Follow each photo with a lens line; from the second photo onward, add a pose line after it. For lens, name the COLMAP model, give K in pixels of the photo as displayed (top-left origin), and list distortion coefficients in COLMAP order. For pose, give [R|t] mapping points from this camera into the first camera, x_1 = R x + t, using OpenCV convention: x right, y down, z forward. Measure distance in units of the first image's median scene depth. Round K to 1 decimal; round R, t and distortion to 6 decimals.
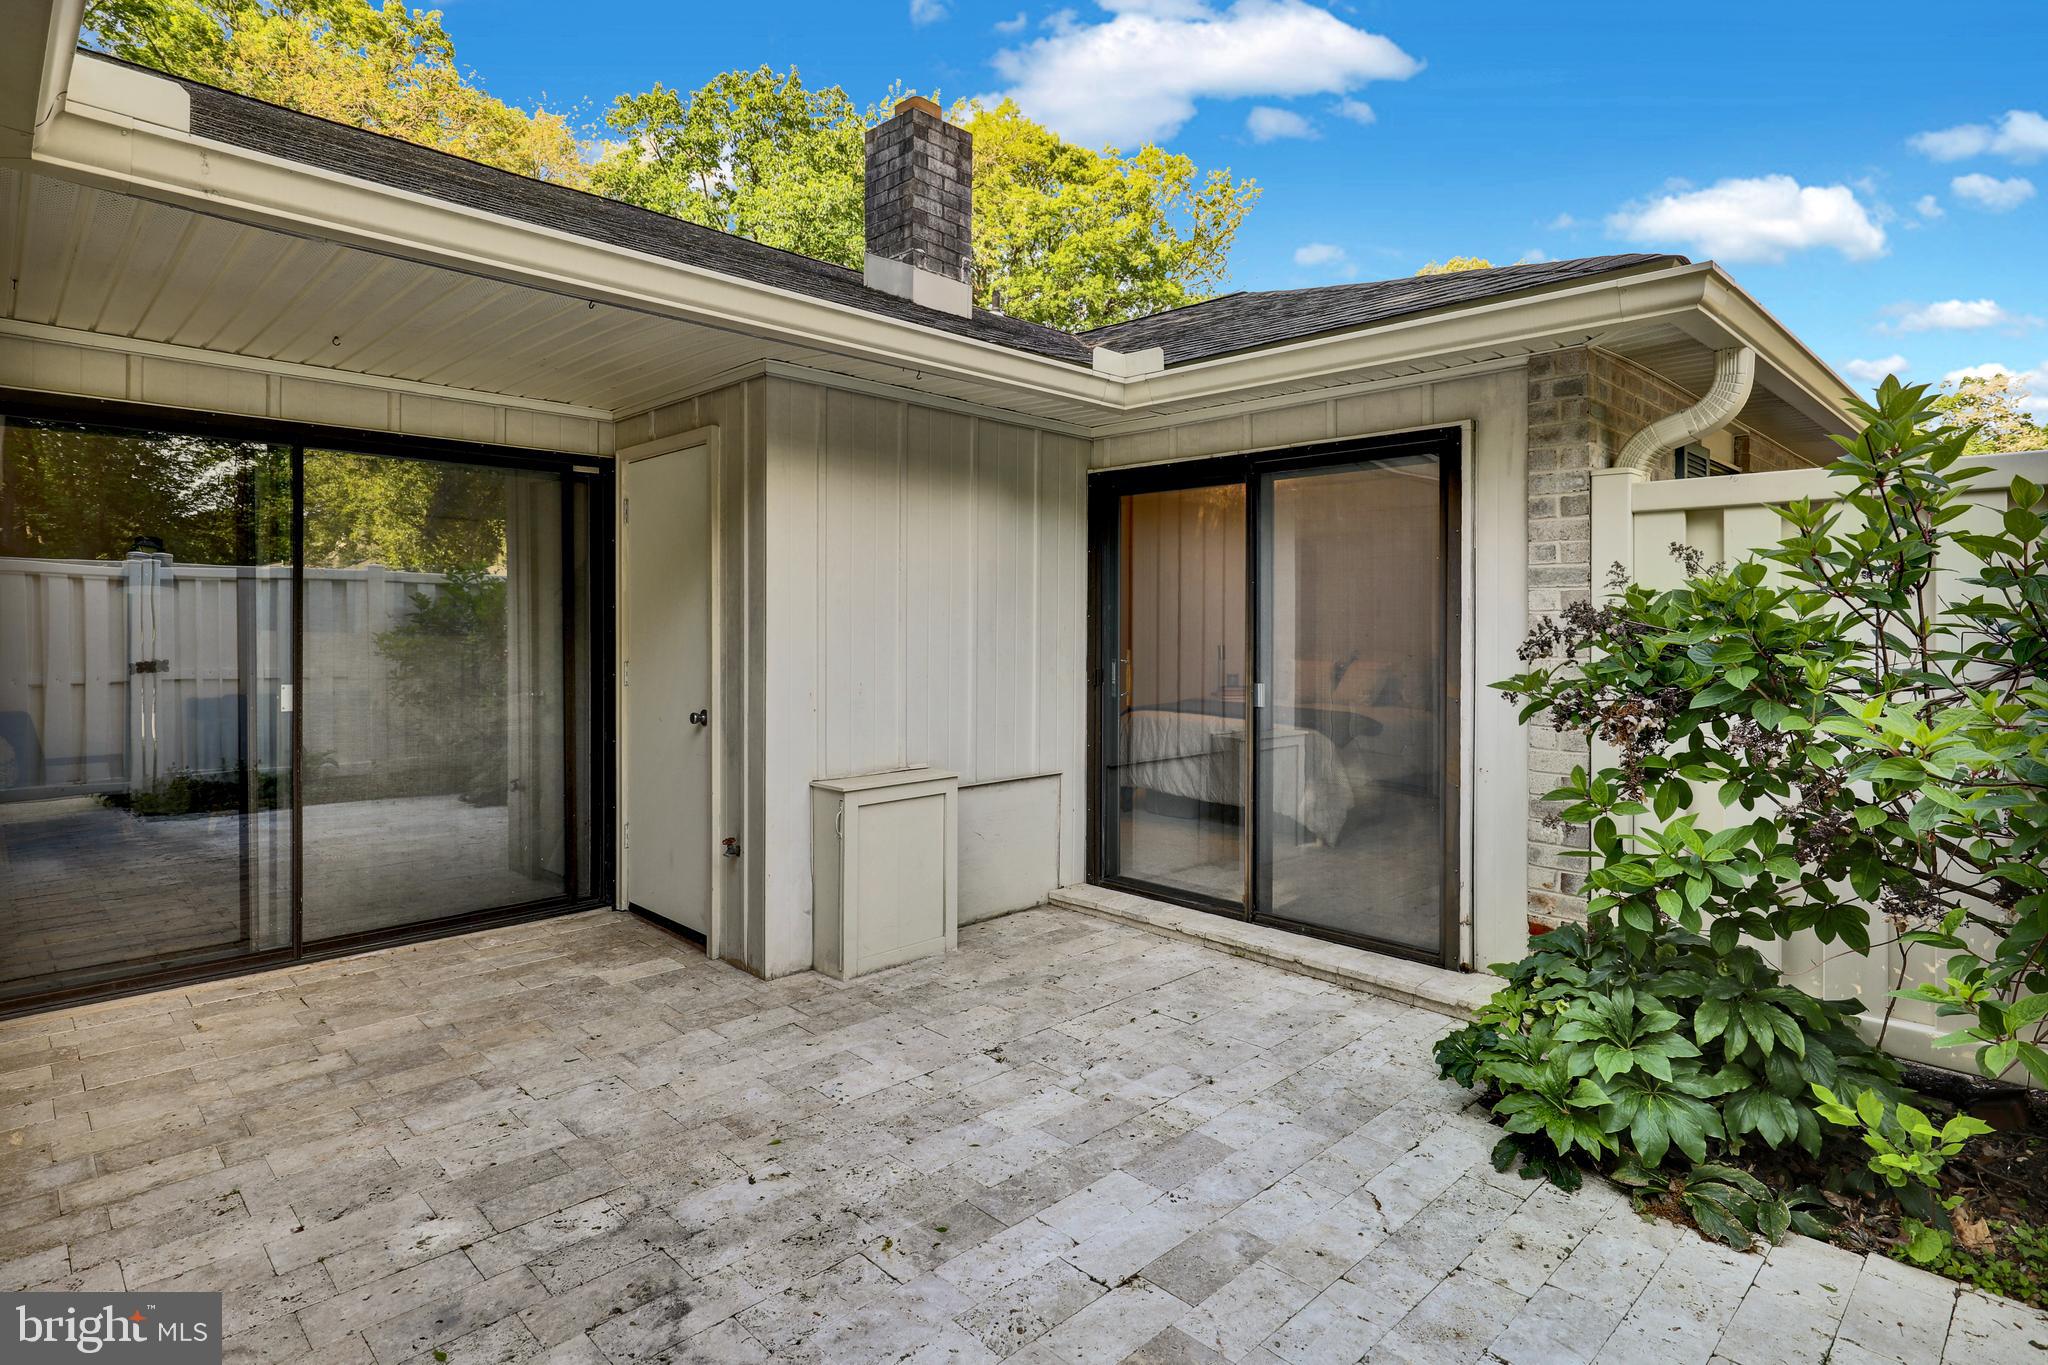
lens RADIAL K [[1104.1, 0, 1023.8], [0, 1104.1, 621.5], [0, 0, 1]] dist [0.003159, -0.000367]
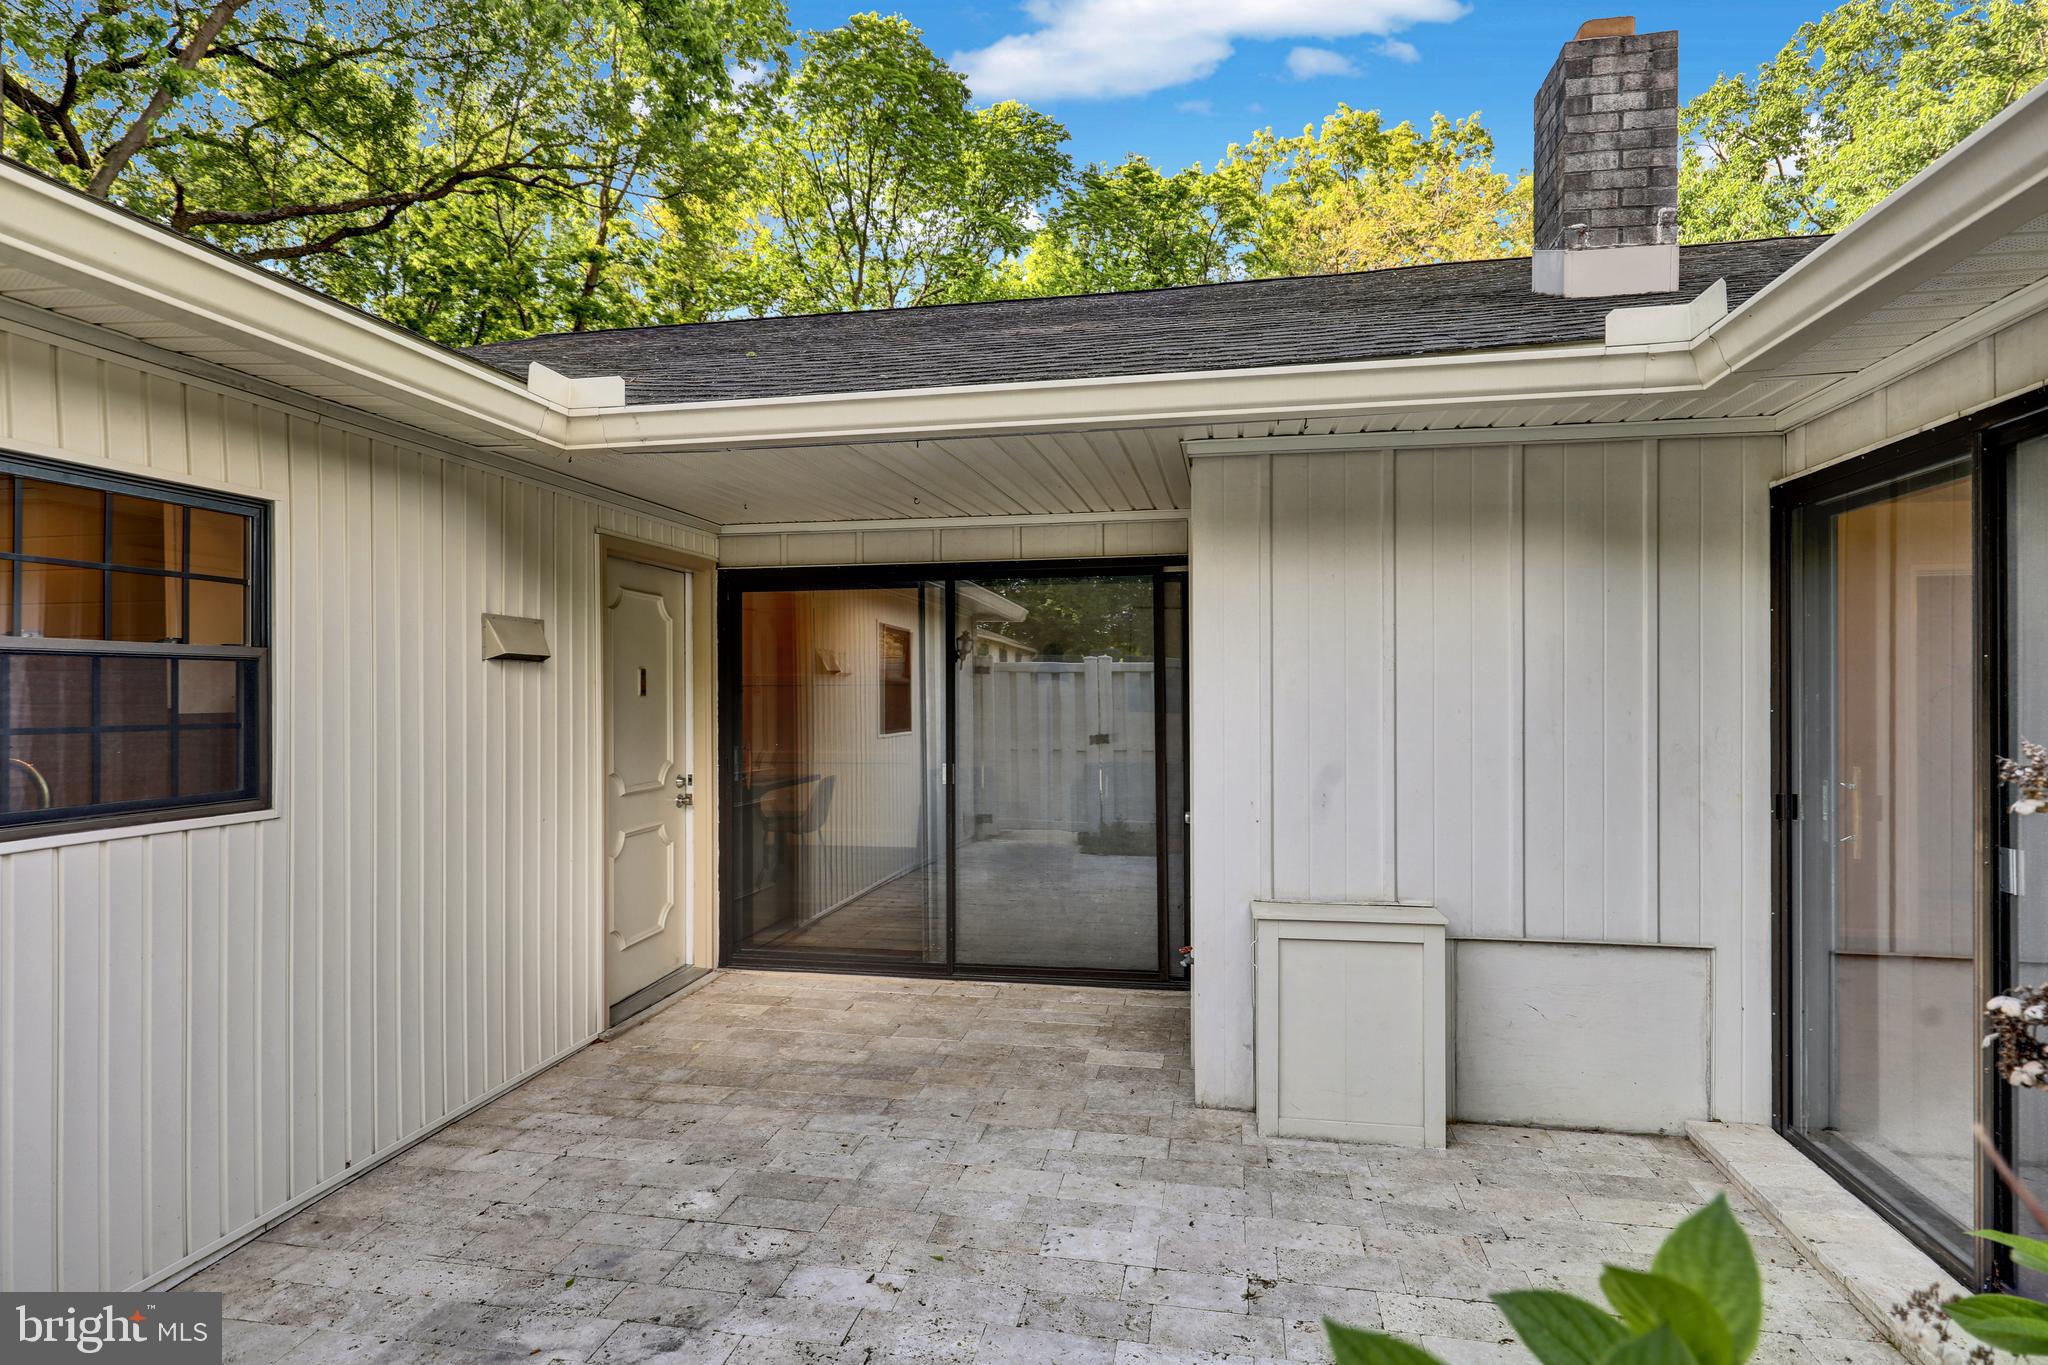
lens RADIAL K [[1054.3, 0, 958.5], [0, 1054.3, 695.0], [0, 0, 1]] dist [0.005606, -0.000797]
pose [[0.542784, -0.006095, -0.839850, 0.452906], [0.011331, 0.999936, 0.000067, -0.027925], [0.839796, -0.009553, 0.542818, 0.387768]]
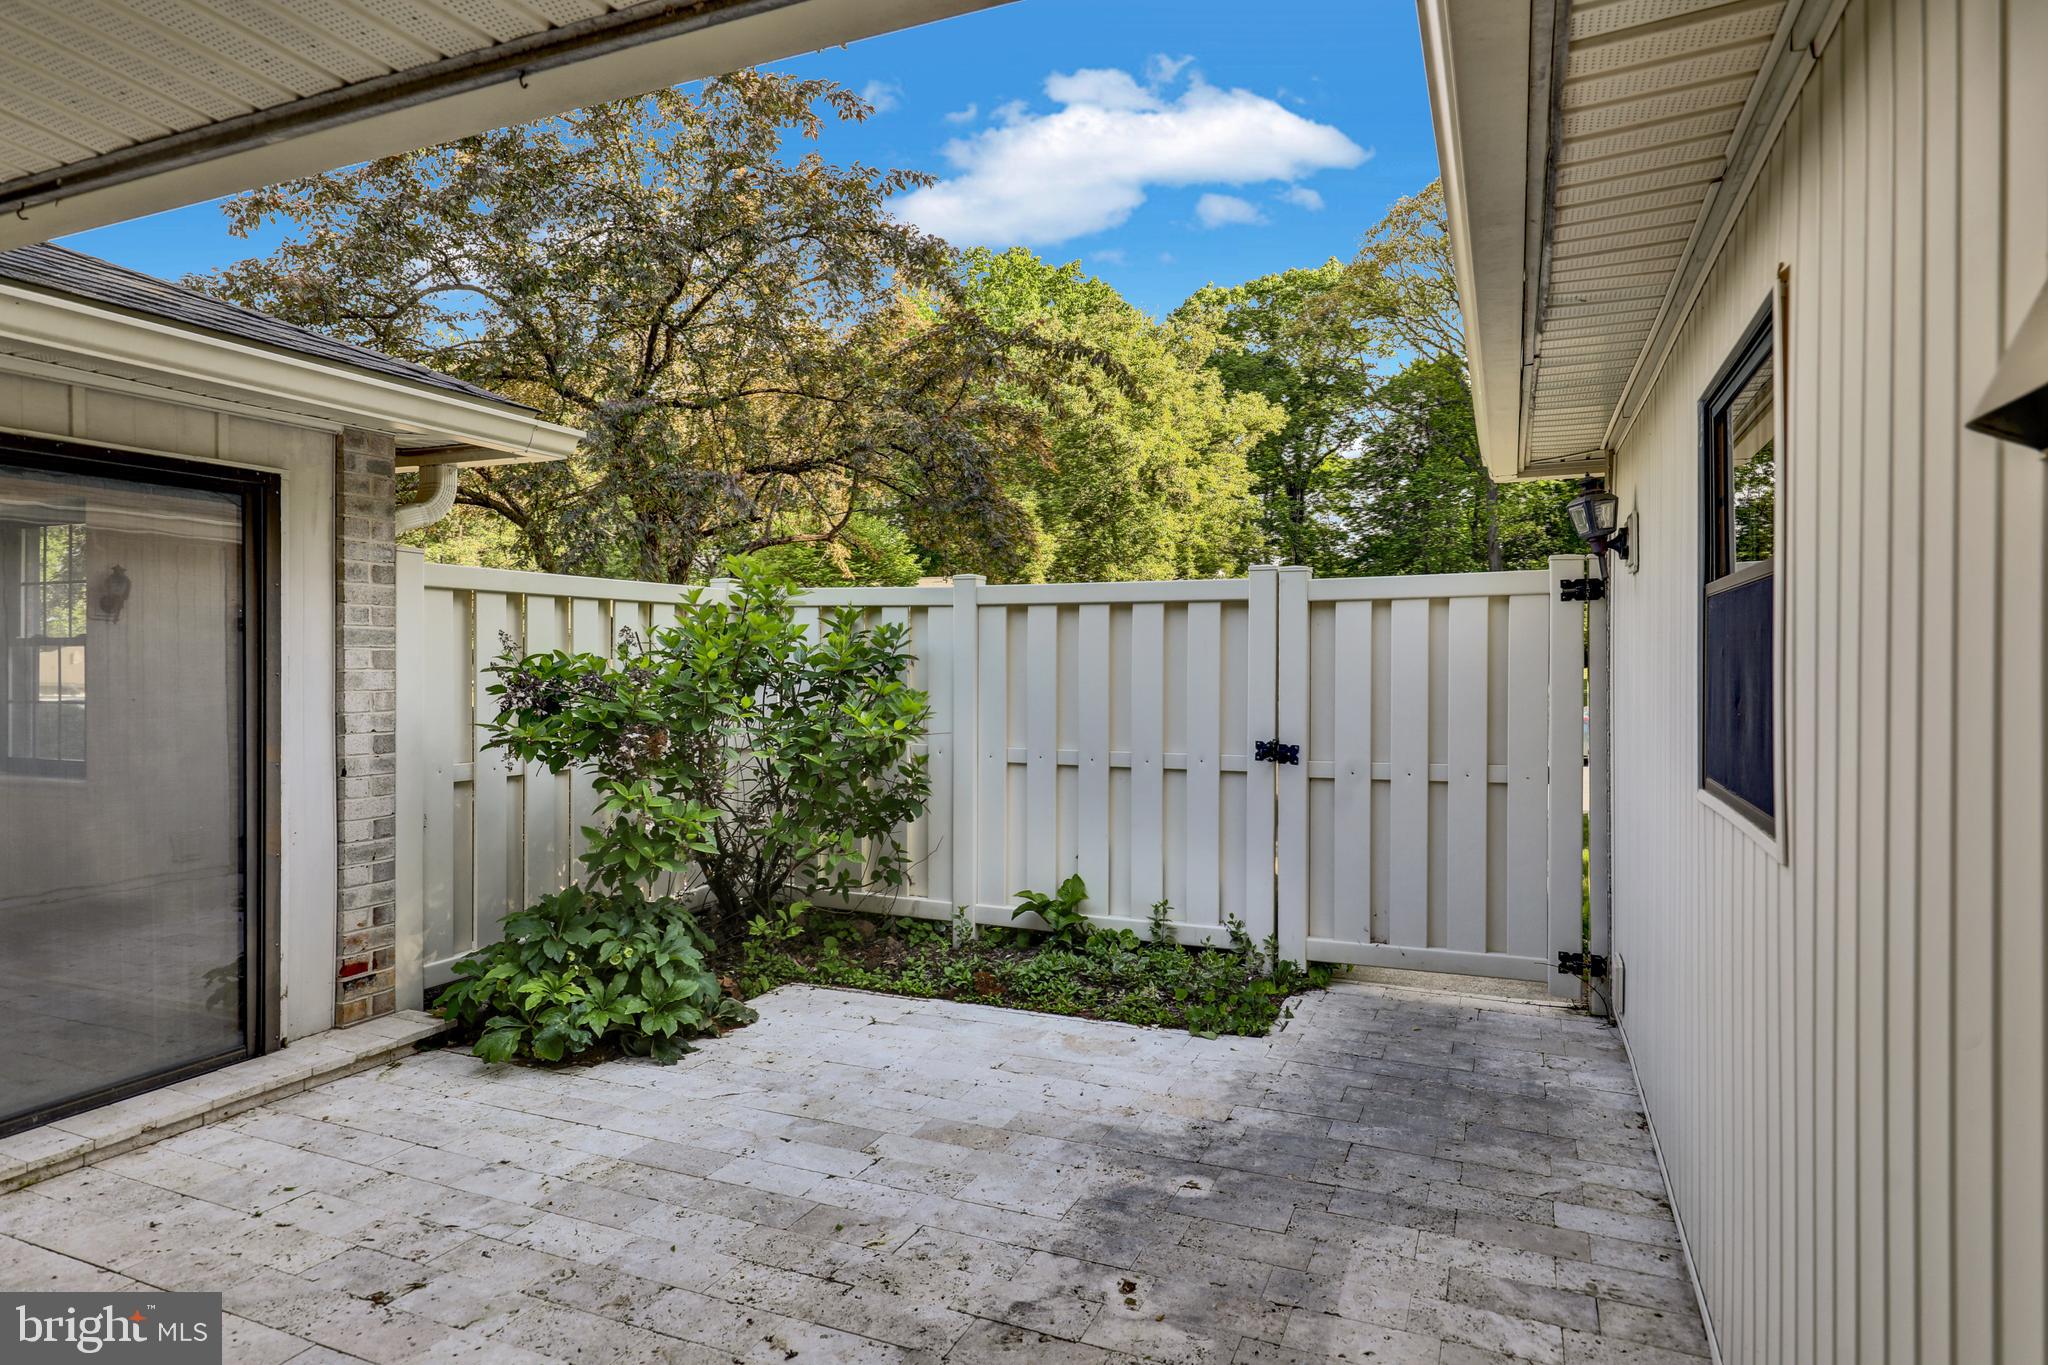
lens RADIAL K [[1114.1, 0, 1031.3], [0, 1114.1, 667.3], [0, 0, 1]] dist [0.000839, 0.000155]
pose [[-0.390023, -0.003722, 0.920798, -0.788286], [0.002659, 0.999983, 0.005169, -0.015398], [-0.920801, 0.004464, -0.390006, 0.834782]]
